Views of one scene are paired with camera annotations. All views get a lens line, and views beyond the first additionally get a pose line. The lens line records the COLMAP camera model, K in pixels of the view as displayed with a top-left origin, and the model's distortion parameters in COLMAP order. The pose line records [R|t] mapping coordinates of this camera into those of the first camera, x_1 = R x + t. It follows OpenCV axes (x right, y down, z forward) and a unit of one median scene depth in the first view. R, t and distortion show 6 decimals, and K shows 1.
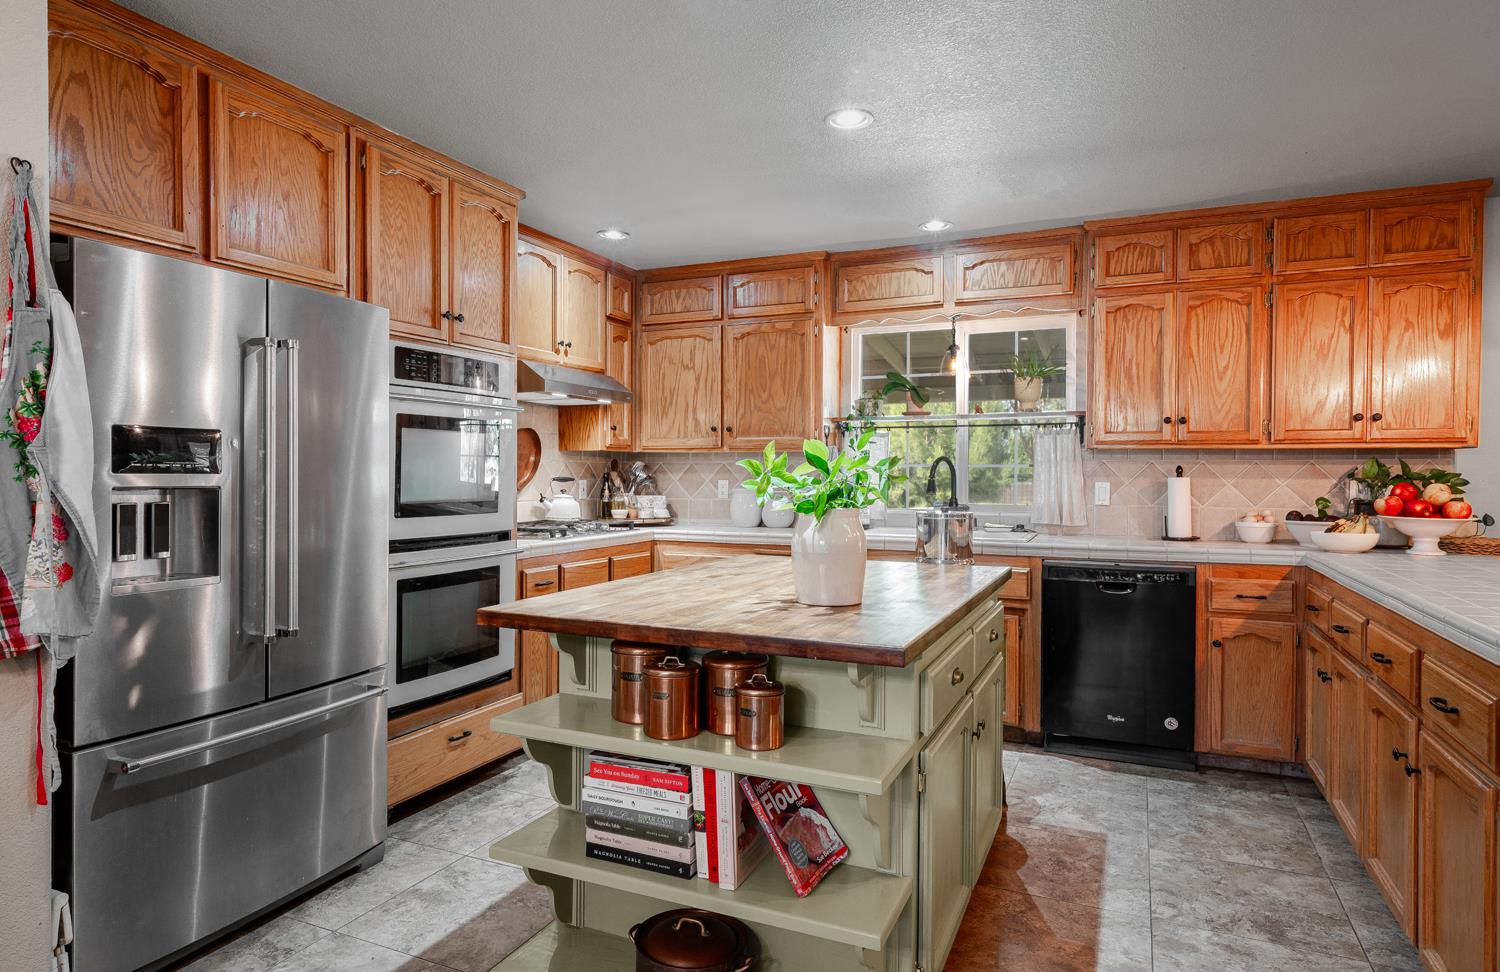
lens RADIAL K [[889.1, 0, 750.0], [0, 889.1, 486.0], [0, 0, 1]] dist [0.000047, 0.000789]
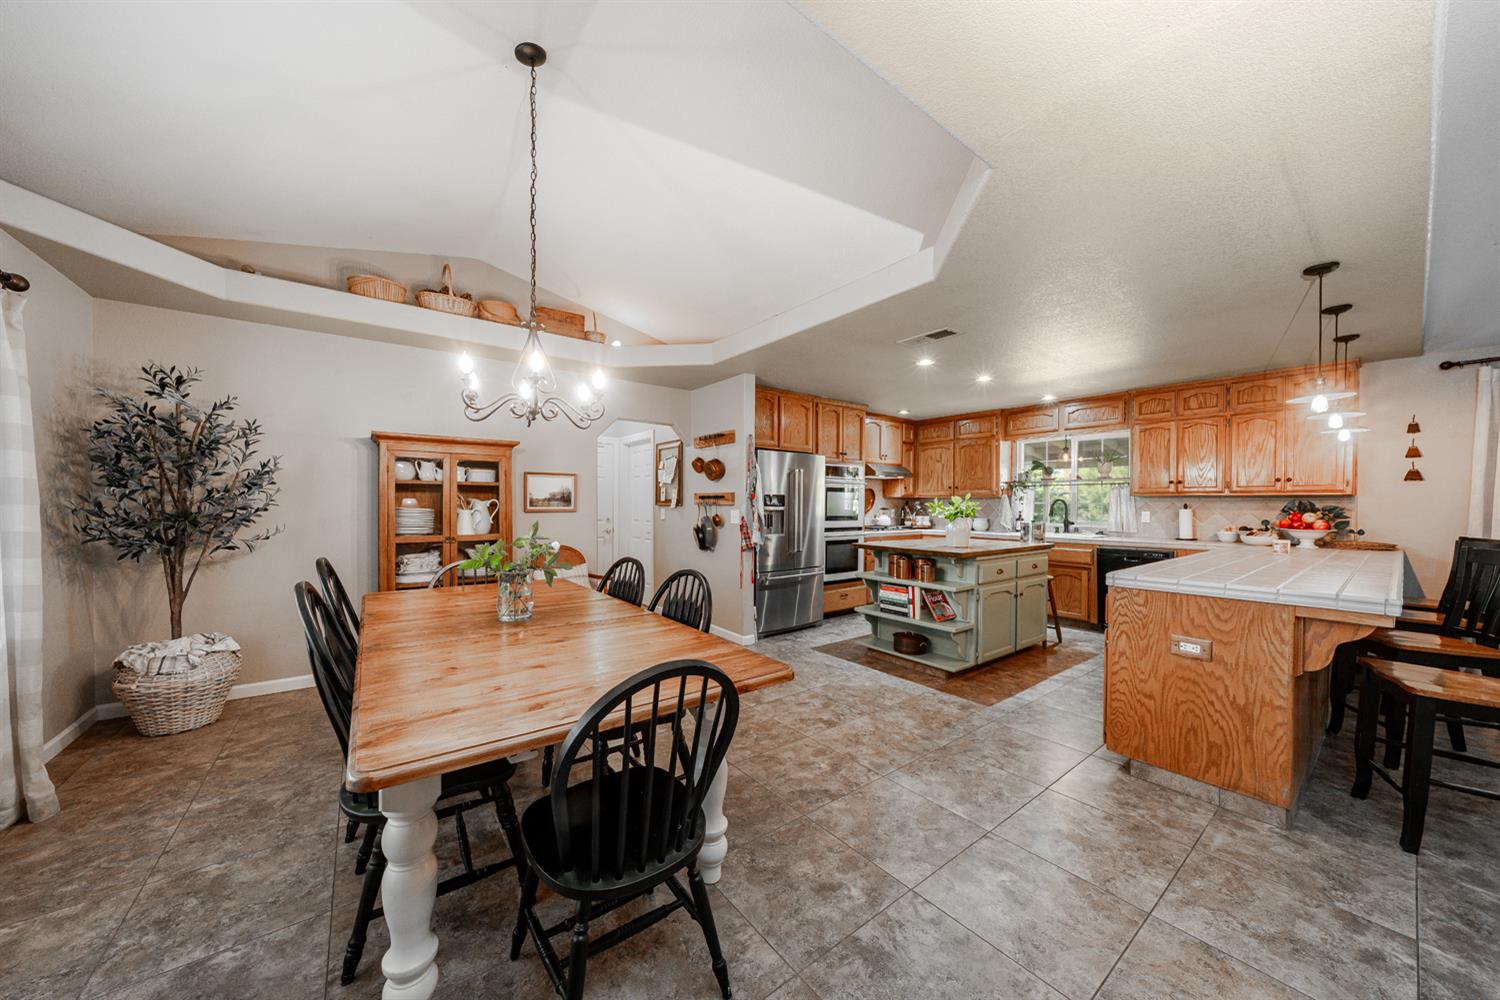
lens RADIAL K [[509.9, 0, 748.8], [0, 509.9, 507.5], [0, 0, 1]] dist [0.000814, 0.000019]
pose [[0.882753, 0.003857, -0.469822, 0.151771], [-0.009105, 0.999919, -0.008899, 0.005841], [0.469750, 0.012133, 0.882716, -0.524656]]
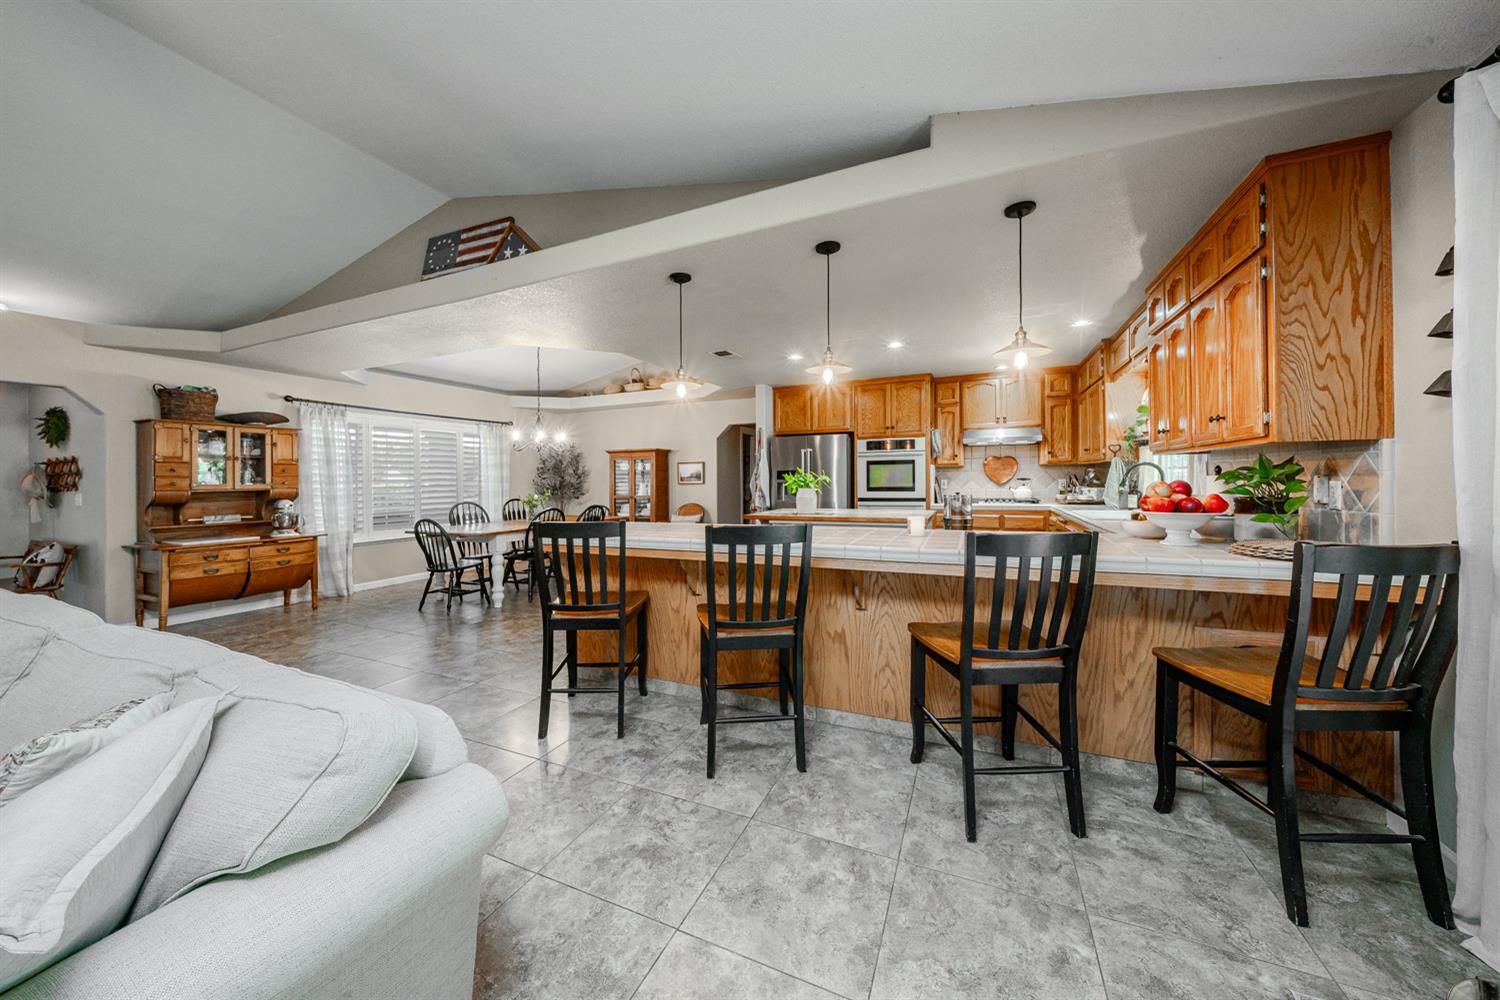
lens RADIAL K [[514.8, 0, 750.0], [0, 514.8, 500.0], [0, 0, 1]] dist [-0.010424, 0.000055]
pose [[0.022937, 0.038741, -0.998986, 1.194649], [0.001407, 0.999247, 0.038783, -0.006063], [0.999736, -0.002295, 0.022866, 0.386149]]
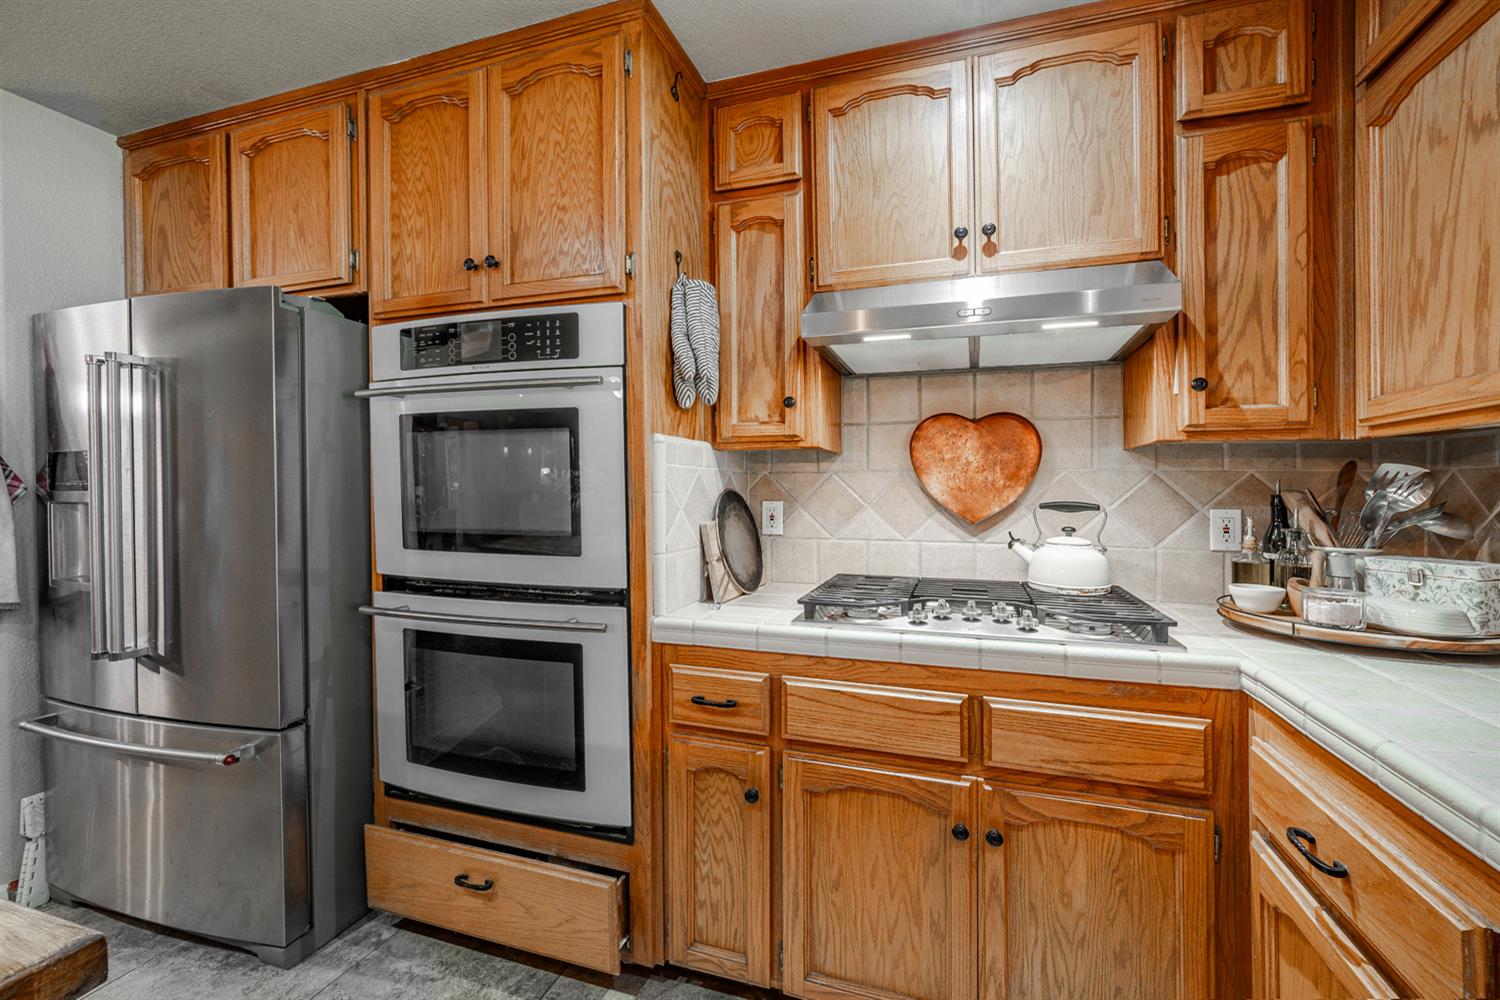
lens RADIAL K [[613.4, 0, 744.8], [0, 613.4, 490.3], [0, 0, 1]] dist [0.001667, 0.000172]
pose [[0.101379, 0.000828, -0.994847, 0.130398], [-0.015276, 0.999883, -0.000725, -0.015554], [0.994731, 0.015271, 0.101380, 0.944786]]
